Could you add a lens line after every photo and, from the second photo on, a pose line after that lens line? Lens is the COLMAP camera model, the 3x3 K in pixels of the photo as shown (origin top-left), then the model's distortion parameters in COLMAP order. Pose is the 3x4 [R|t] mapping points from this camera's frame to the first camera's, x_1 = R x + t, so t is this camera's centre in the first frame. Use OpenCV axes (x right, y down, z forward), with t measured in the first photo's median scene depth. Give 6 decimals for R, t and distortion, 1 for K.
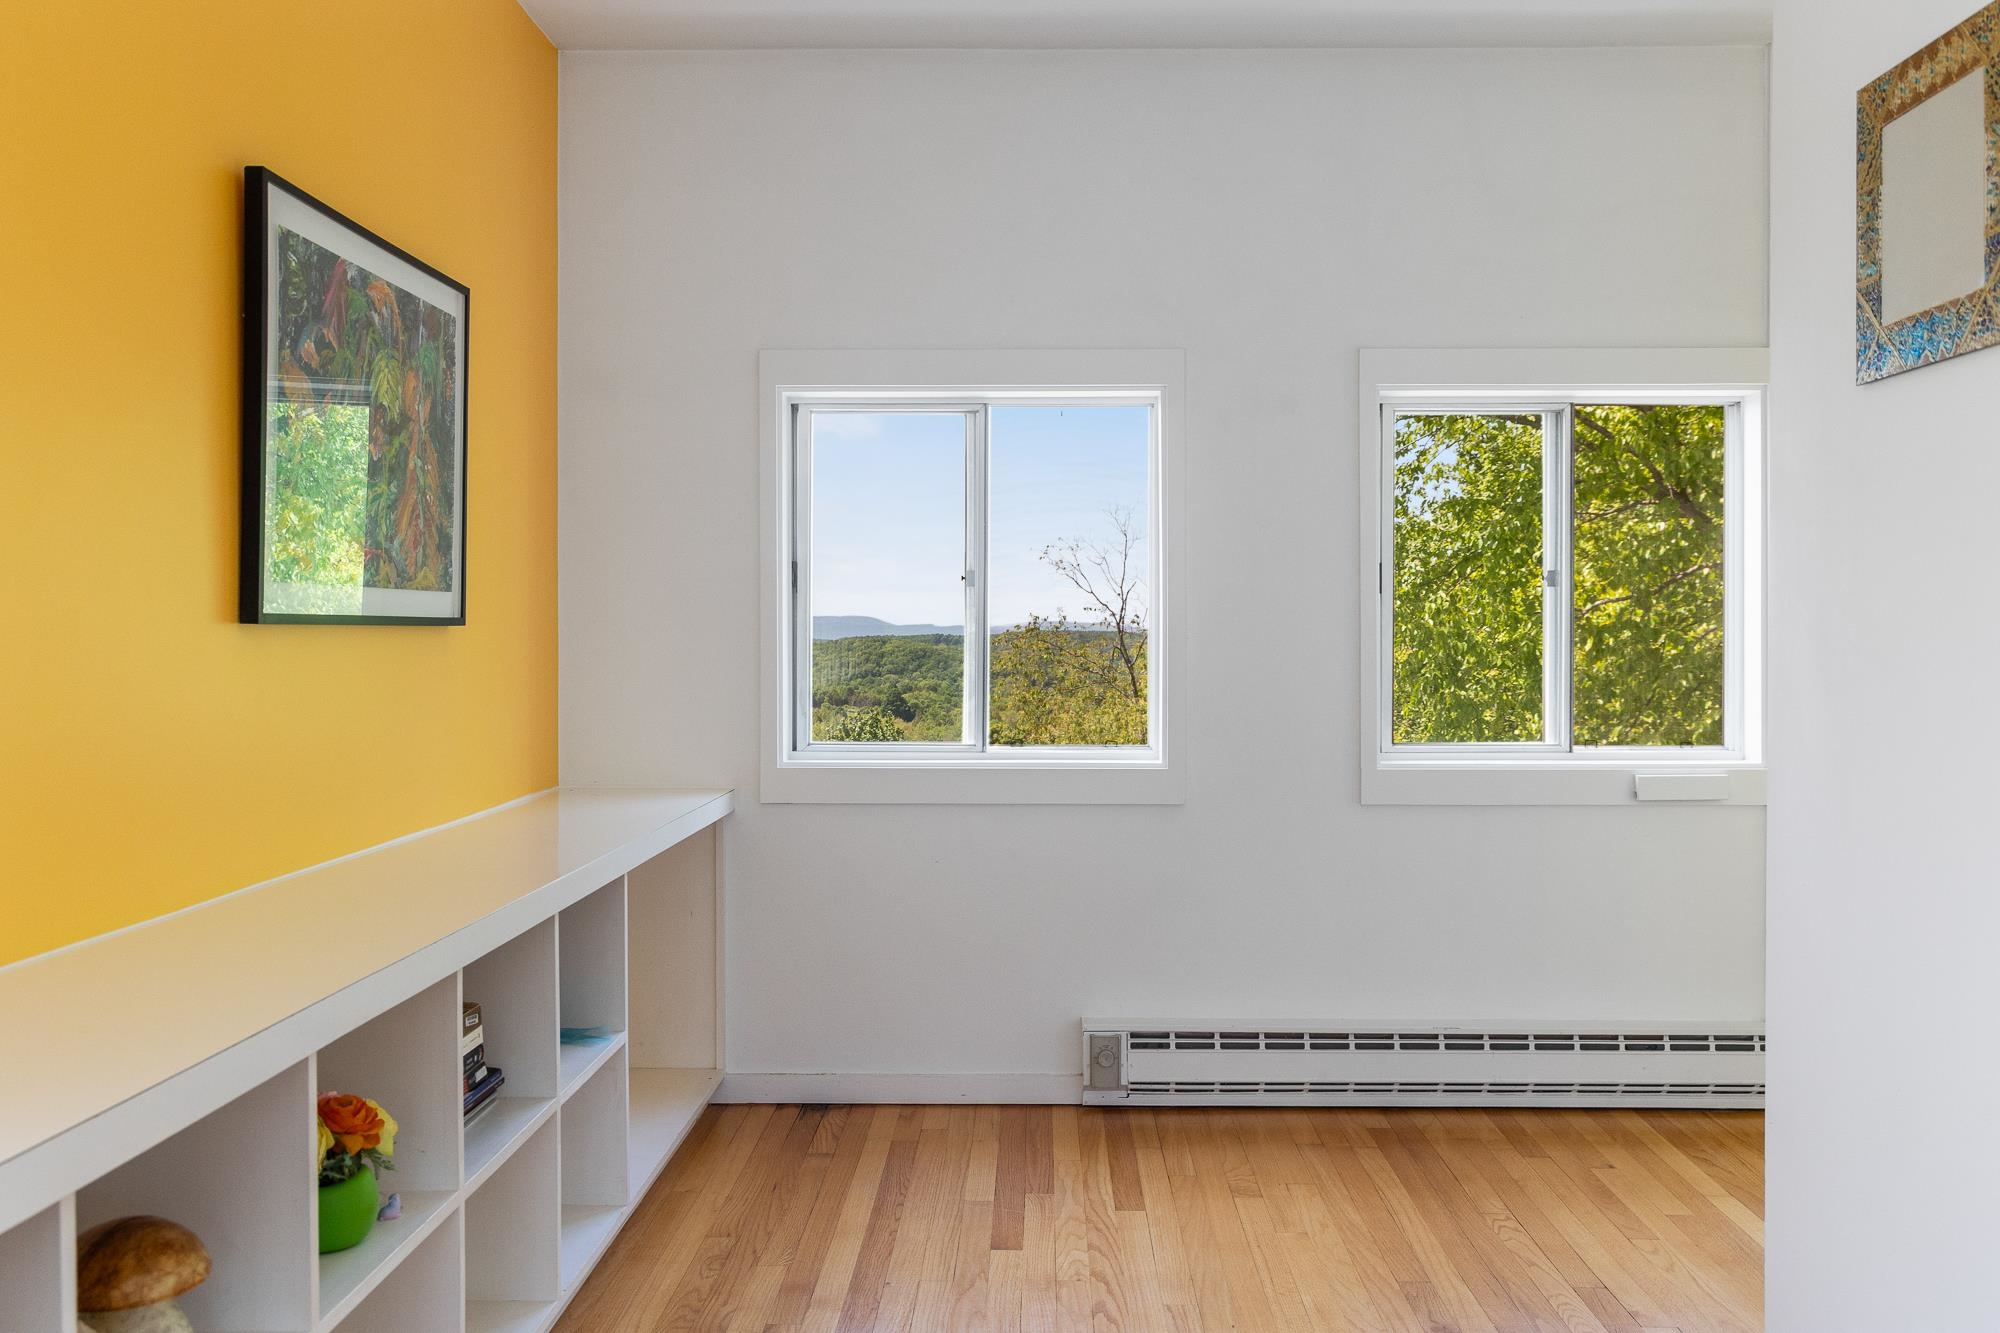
lens RADIAL K [[1786.7, 0, 1000.0], [0, 1786.7, 664.5], [0, 0, 1]] dist [-0.034838, -0.008955]
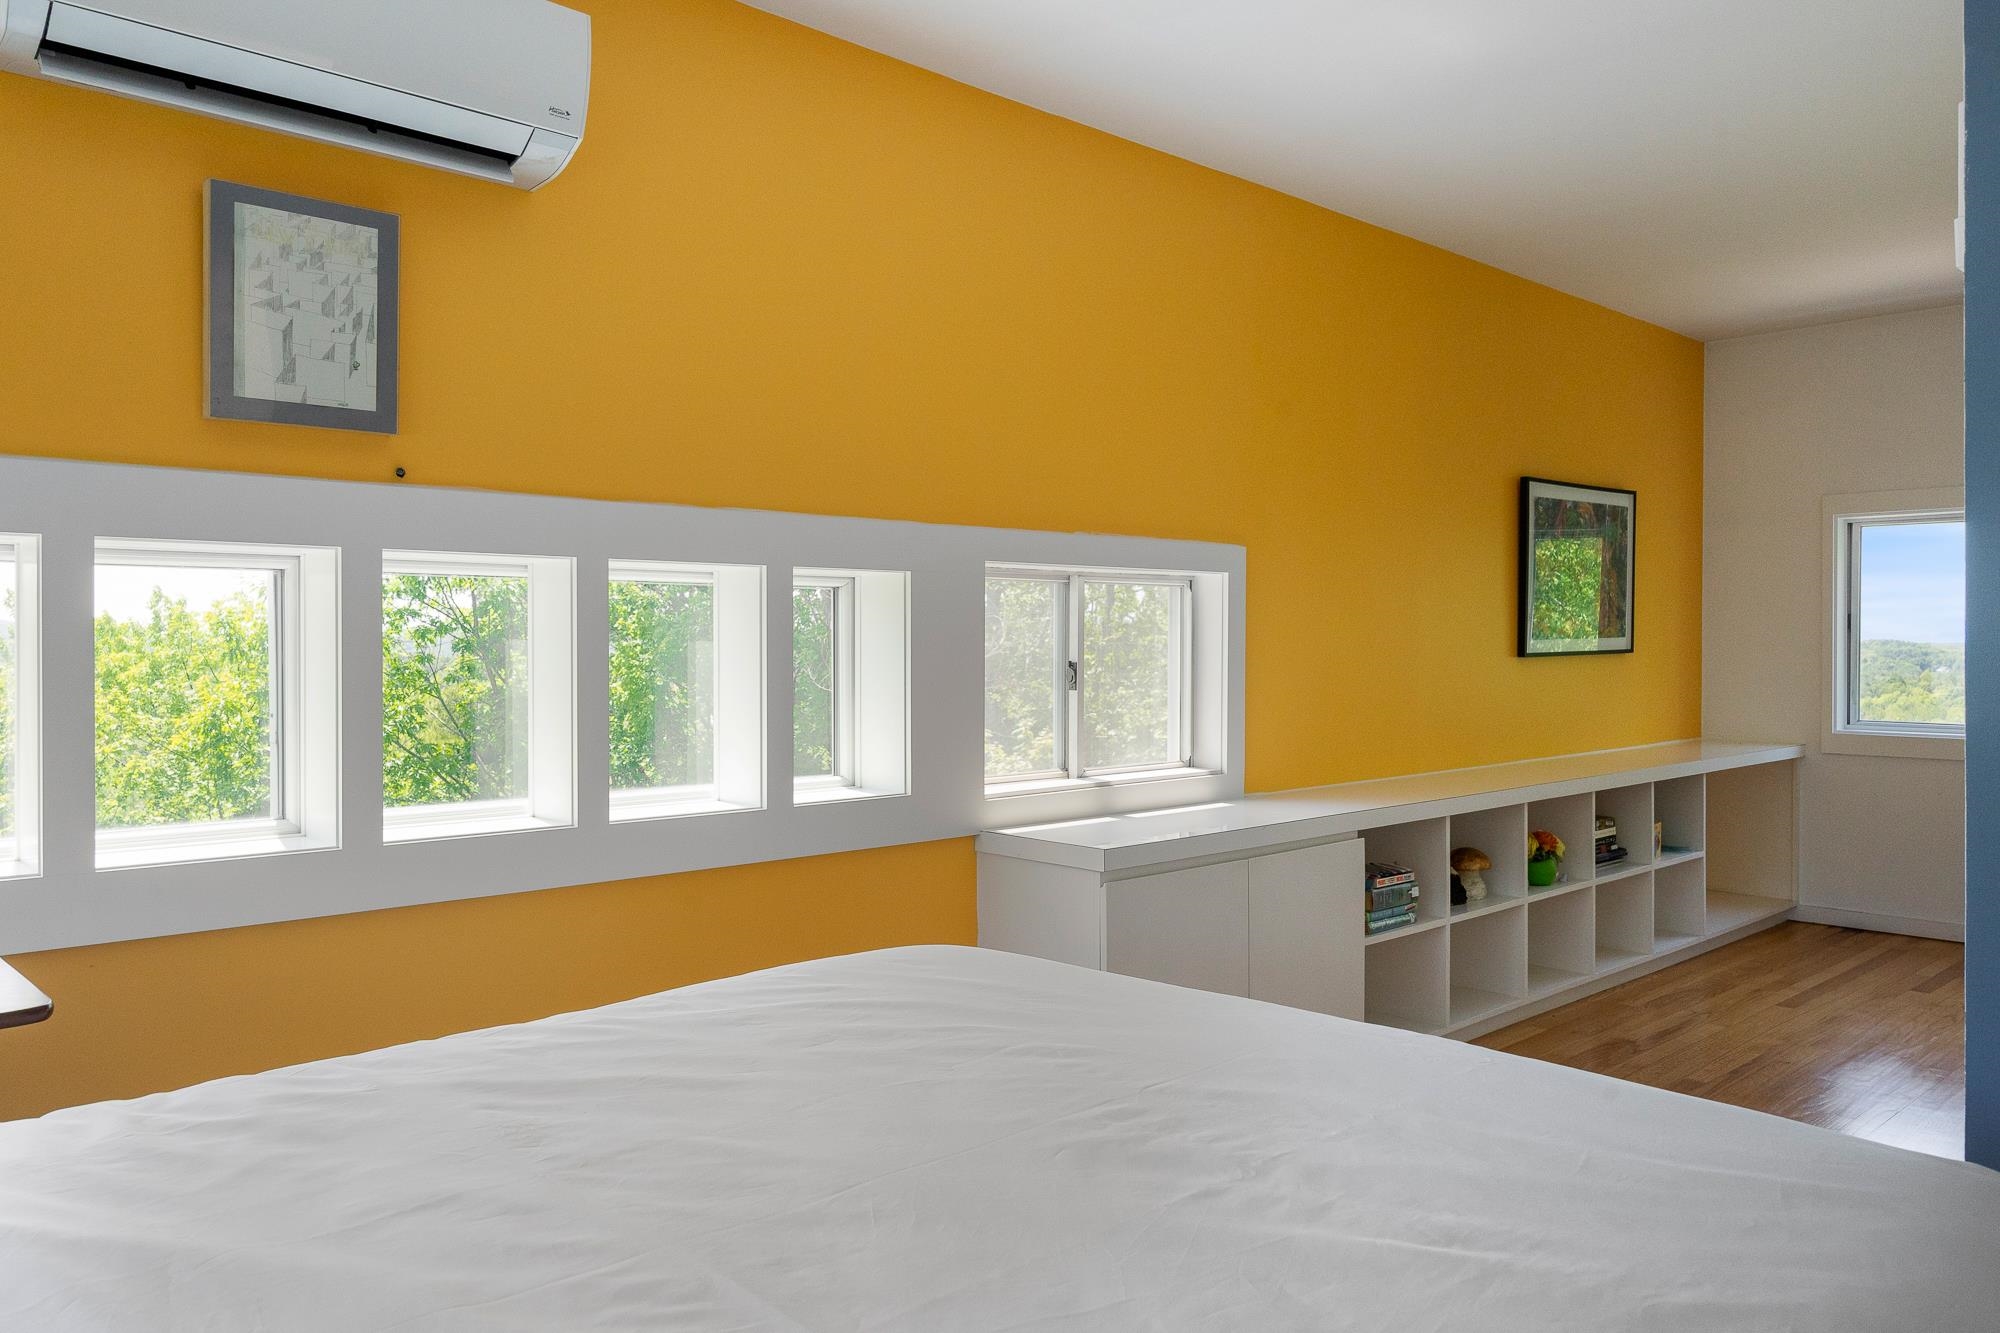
lens RADIAL K [[1447.7, 0, 999.2], [0, 1447.7, 661.5], [0, 0, 1]] dist [0.004299, 0.003673]
pose [[0.704901, 0.013791, -0.709172, 0.408040], [-0.010911, 0.999904, 0.008599, -0.020457], [0.709222, 0.001676, 0.704984, -0.774167]]
